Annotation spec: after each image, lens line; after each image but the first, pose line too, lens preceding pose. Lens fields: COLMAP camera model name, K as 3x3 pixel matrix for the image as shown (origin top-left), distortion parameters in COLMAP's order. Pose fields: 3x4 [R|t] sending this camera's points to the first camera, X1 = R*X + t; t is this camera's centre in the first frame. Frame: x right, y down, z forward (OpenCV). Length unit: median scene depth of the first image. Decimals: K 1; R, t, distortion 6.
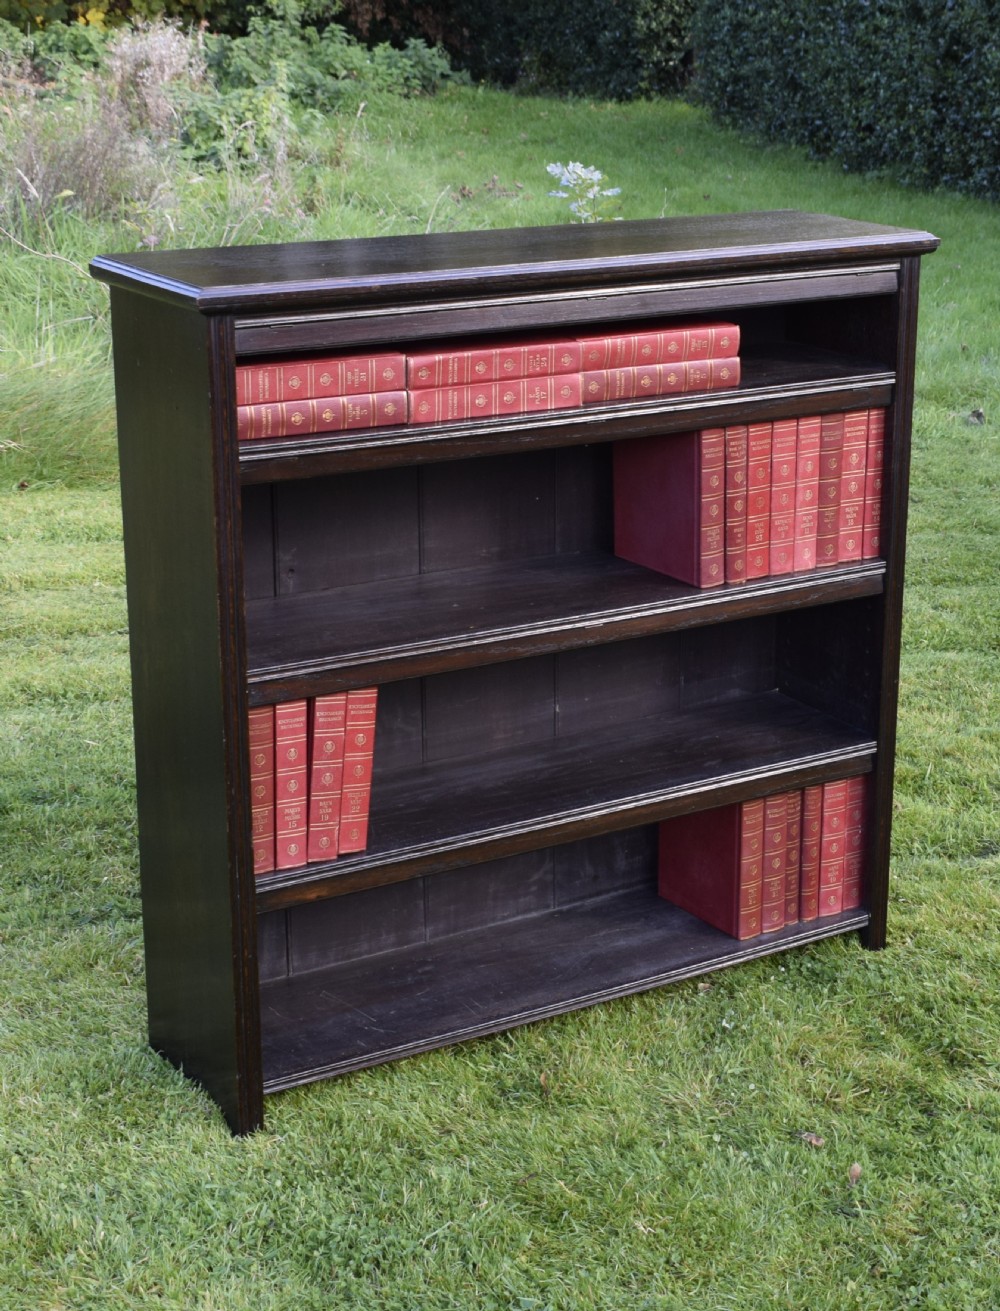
lens RADIAL K [[2357.8, 0, 670.3], [0, 2357.8, 681.2], [0, 0, 1]] dist [-0.016706, 0.000000]
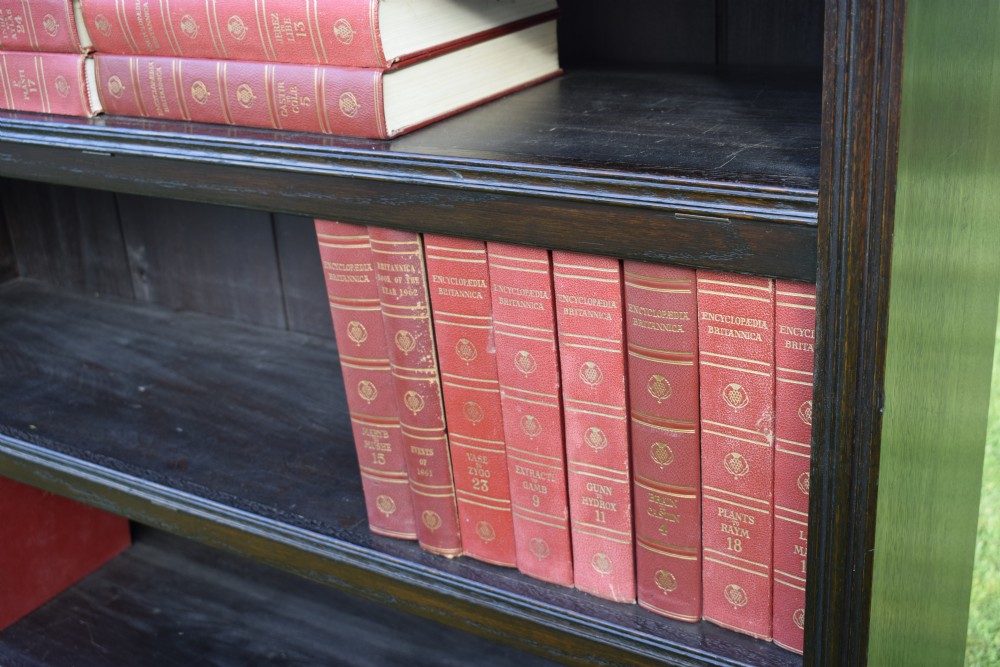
lens RADIAL K [[1211.4, 0, 504.4], [0, 1211.4, 332.8], [0, 0, 1]] dist [-0.020643, 0.000000]
pose [[0.389401, 0.309356, -0.867563, 0.235312], [-0.212731, 0.946650, 0.242074, -0.147749], [0.896165, 0.090293, 0.434436, 0.914161]]
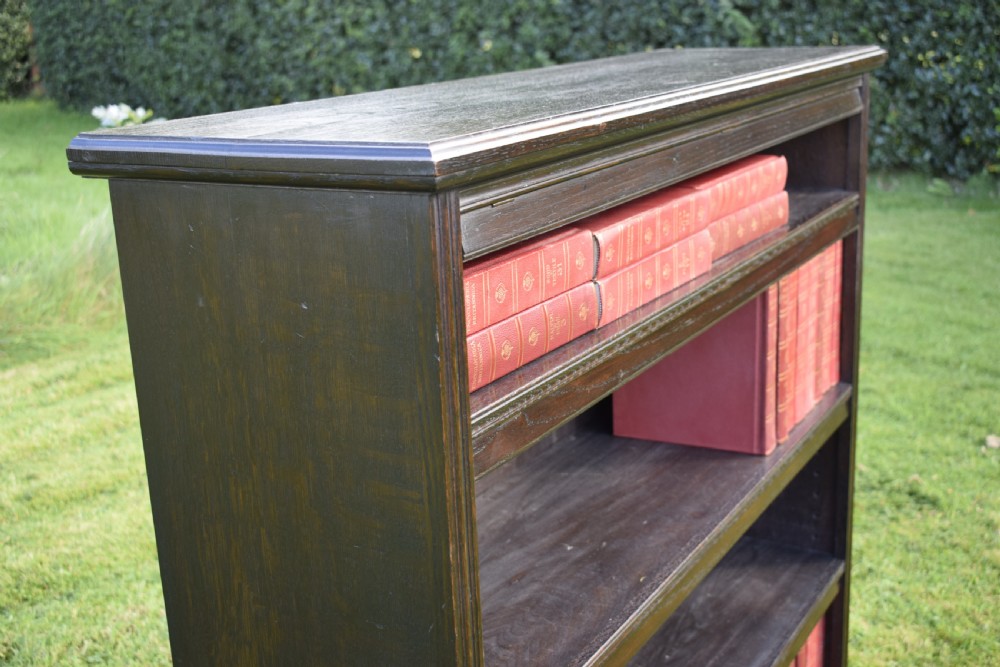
lens RADIAL K [[1211.4, 0, 506.0], [0, 1211.4, 334.3], [0, 0, 1]] dist [-0.020643, 0.000000]
pose [[0.907135, -0.165555, 0.386907, -0.245430], [0.183523, 0.982968, -0.009681, -0.098218], [-0.378715, 0.079788, 0.922068, 0.616330]]
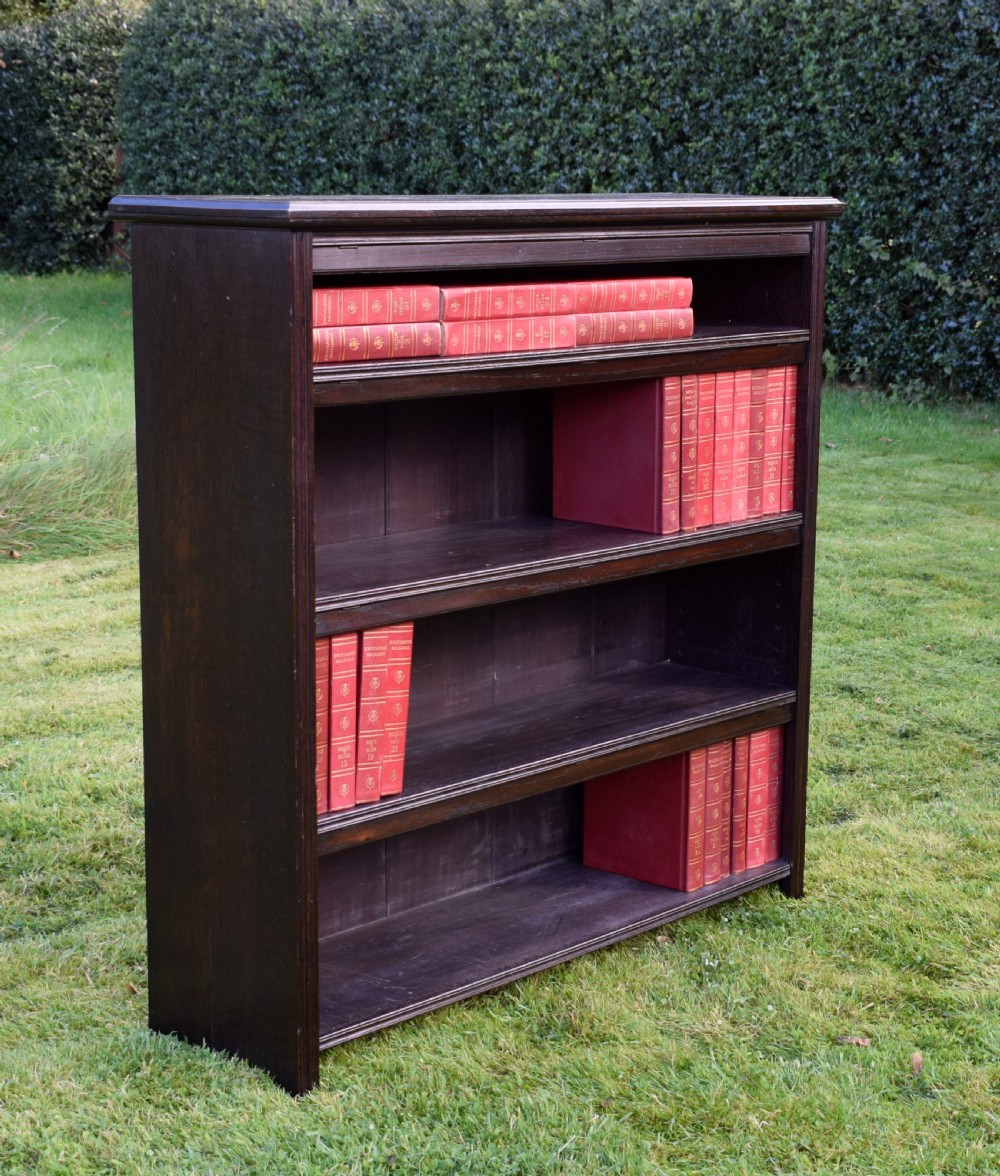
lens RADIAL K [[2347.5, 0, 593.4], [0, 2347.5, 641.8], [0, 0, 1]] dist [-0.018089, 0.000000]
pose [[0.966785, -0.055027, 0.249596, -0.275929], [0.080384, 0.992457, -0.092557, 0.100144], [-0.242620, 0.109546, 0.963917, 0.024049]]
